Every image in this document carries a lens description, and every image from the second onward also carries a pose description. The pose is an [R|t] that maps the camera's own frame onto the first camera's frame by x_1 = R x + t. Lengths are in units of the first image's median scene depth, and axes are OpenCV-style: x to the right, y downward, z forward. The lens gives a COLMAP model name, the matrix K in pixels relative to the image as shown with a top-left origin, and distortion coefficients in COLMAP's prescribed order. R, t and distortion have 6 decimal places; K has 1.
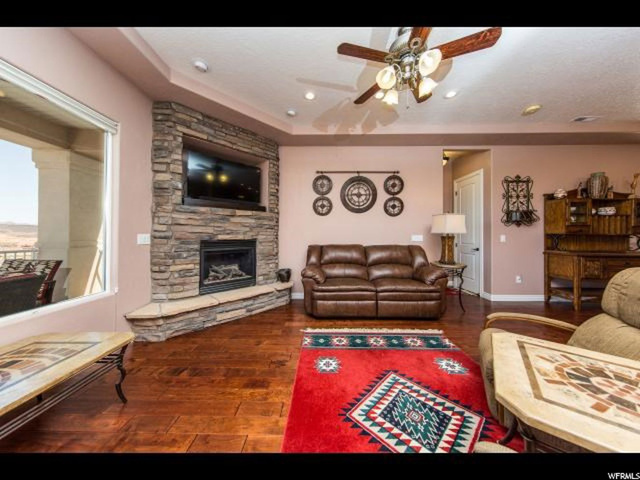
lens RADIAL K [[209.9, 0, 316.3], [0, 209.9, 237.9], [0, 0, 1]] dist [0.000960, -0.000927]
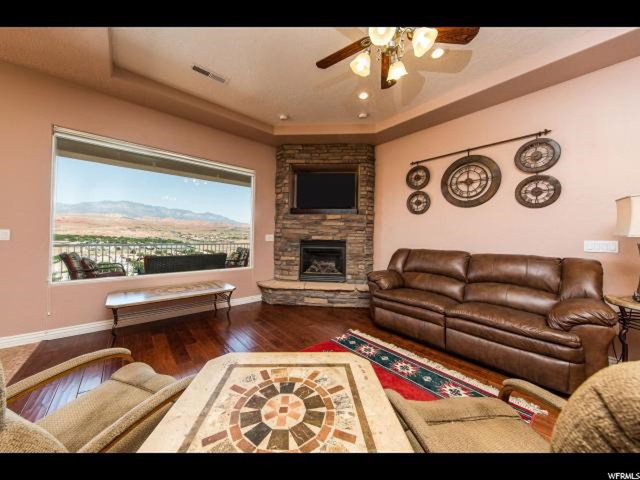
lens RADIAL K [[235.0, 0, 318.9], [0, 235.0, 237.7], [0, 0, 1]] dist [0.007653, -0.000127]
pose [[0.644454, 0.015781, -0.764480, 0.623630], [-0.024154, 0.999708, 0.000275, -0.003573], [0.764261, 0.018288, 0.644647, 0.119596]]
